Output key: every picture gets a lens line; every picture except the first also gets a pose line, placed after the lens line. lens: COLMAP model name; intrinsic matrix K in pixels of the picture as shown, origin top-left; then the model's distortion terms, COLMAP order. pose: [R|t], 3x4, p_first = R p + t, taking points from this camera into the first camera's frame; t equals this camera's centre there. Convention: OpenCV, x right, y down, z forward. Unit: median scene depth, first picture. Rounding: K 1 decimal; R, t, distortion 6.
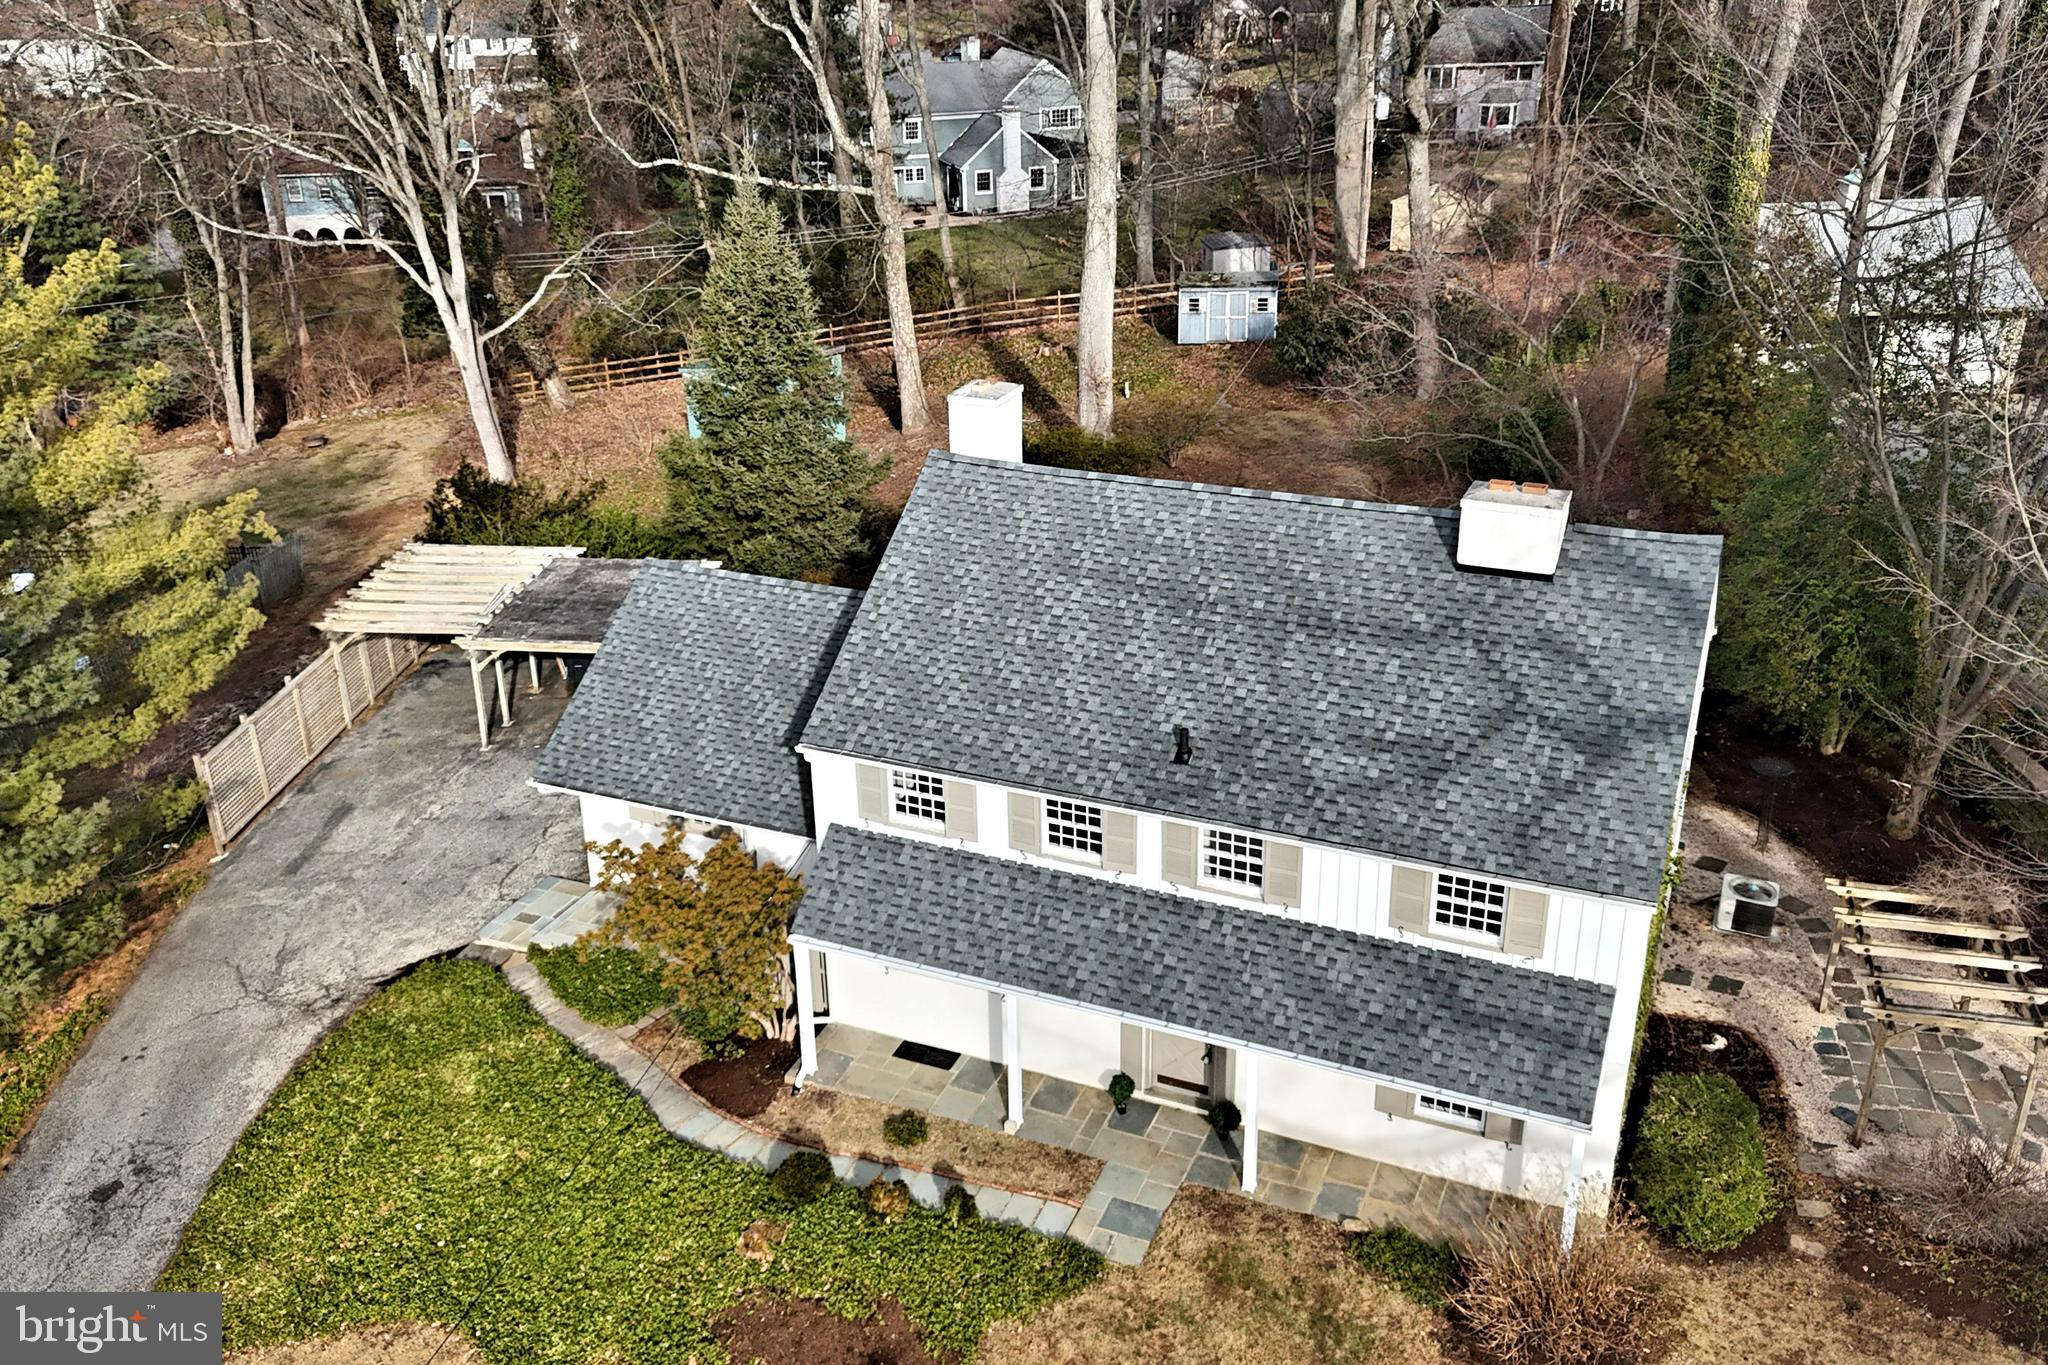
lens RADIAL K [[1827.5, 0, 977.1], [0, 1827.5, 680.0], [0, 0, 1]] dist [0.081911, -0.160581]
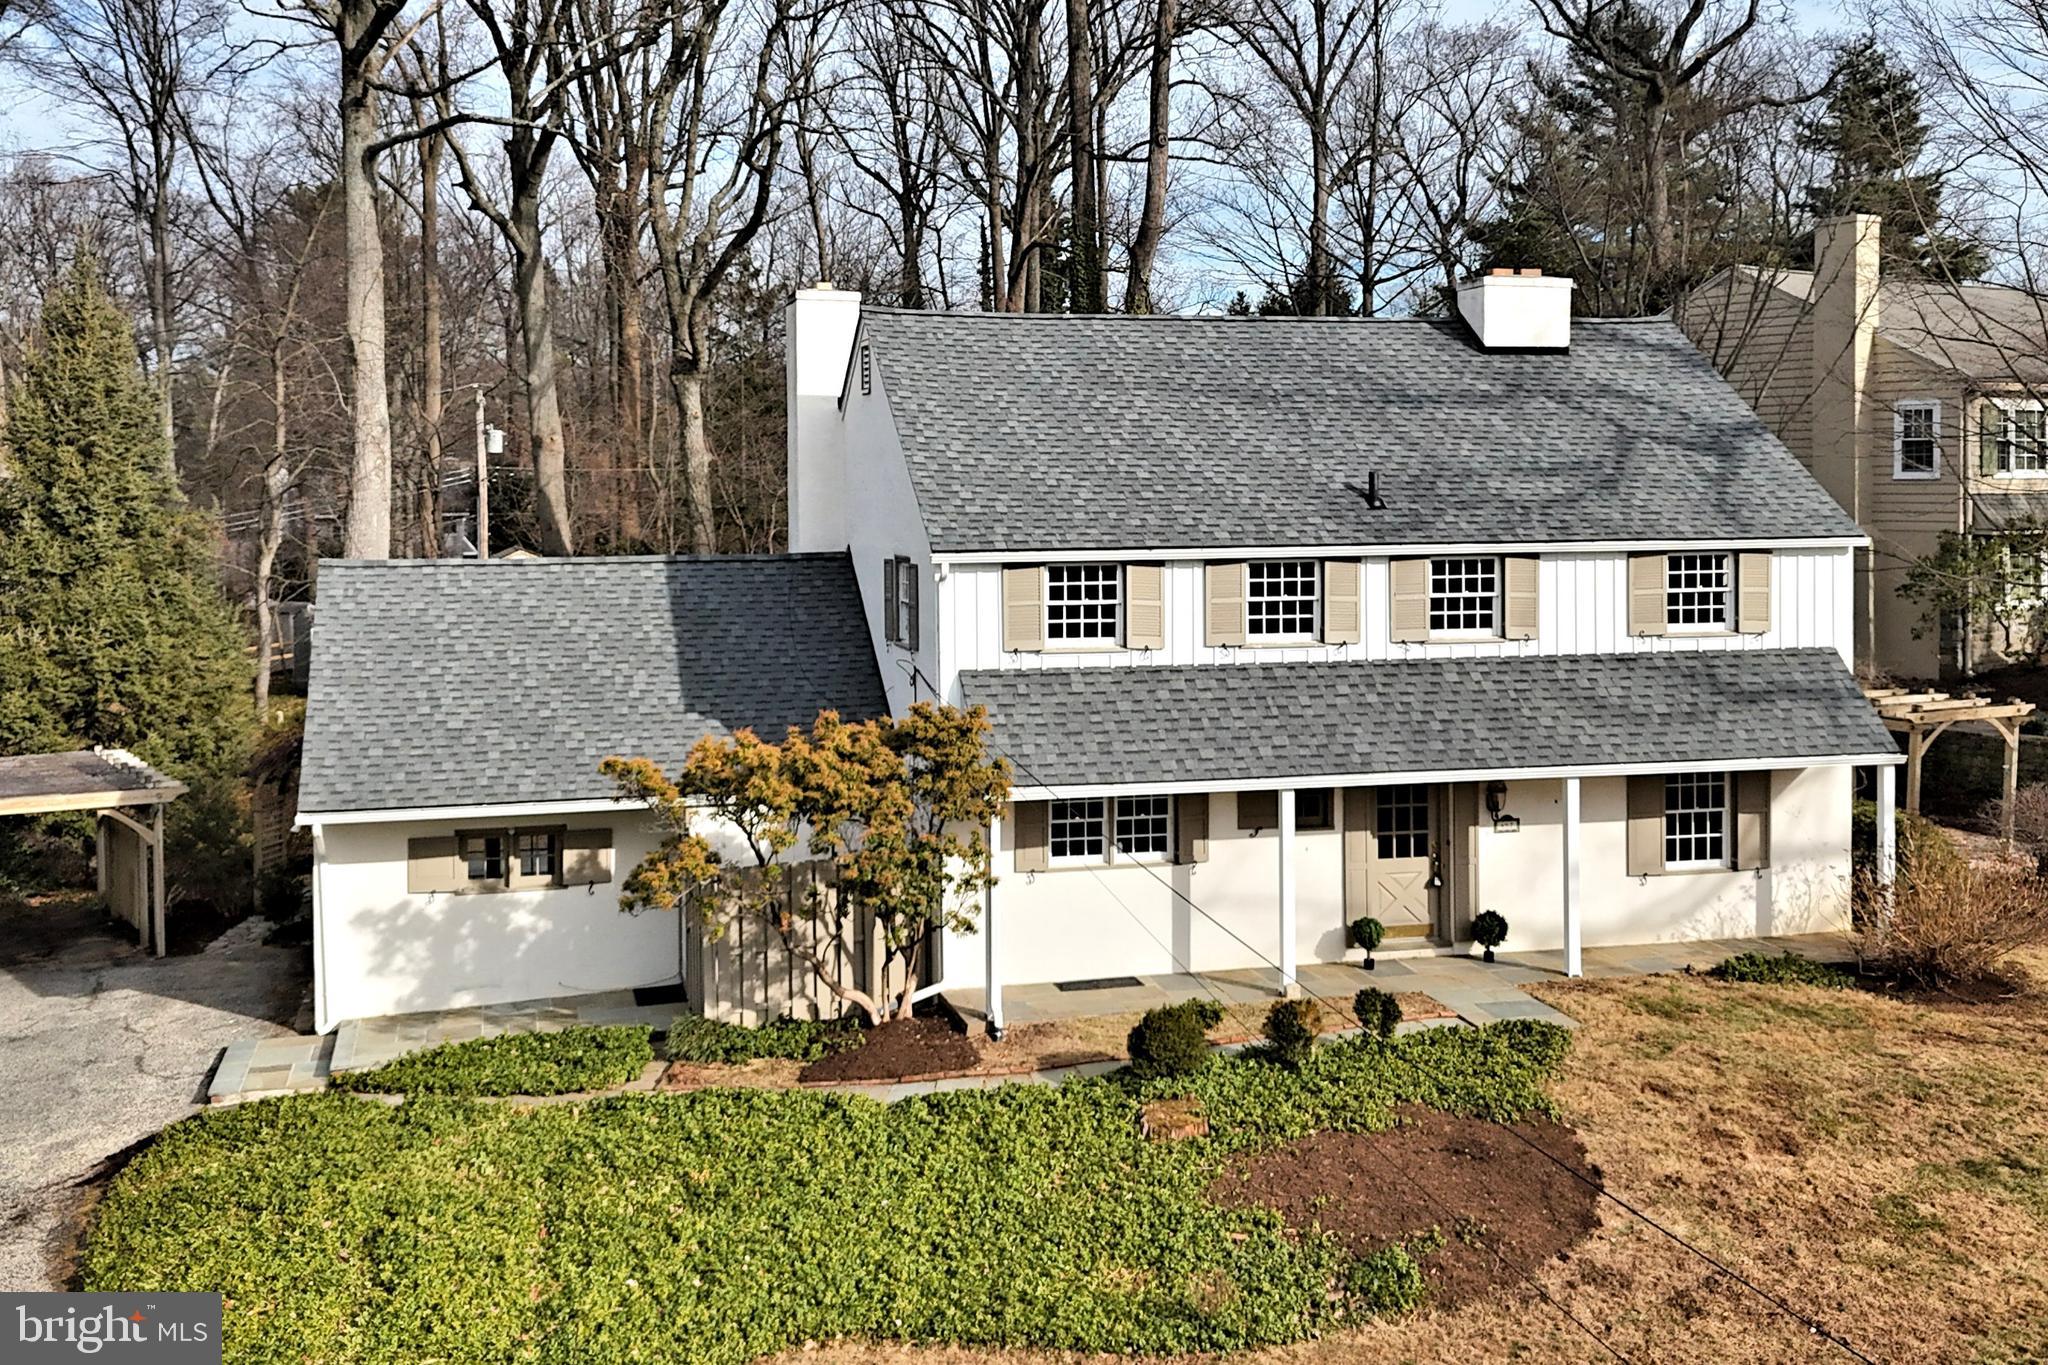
lens RADIAL K [[2185.7, 0, 1083.0], [0, 2185.7, 572.2], [0, 0, 1]] dist [0.143345, -0.281775]
pose [[0.773999, -0.006617, 0.633152, -0.670449], [0.253126, 0.919801, -0.299822, 0.353386], [-0.580390, 0.392329, 0.713601, 0.329472]]
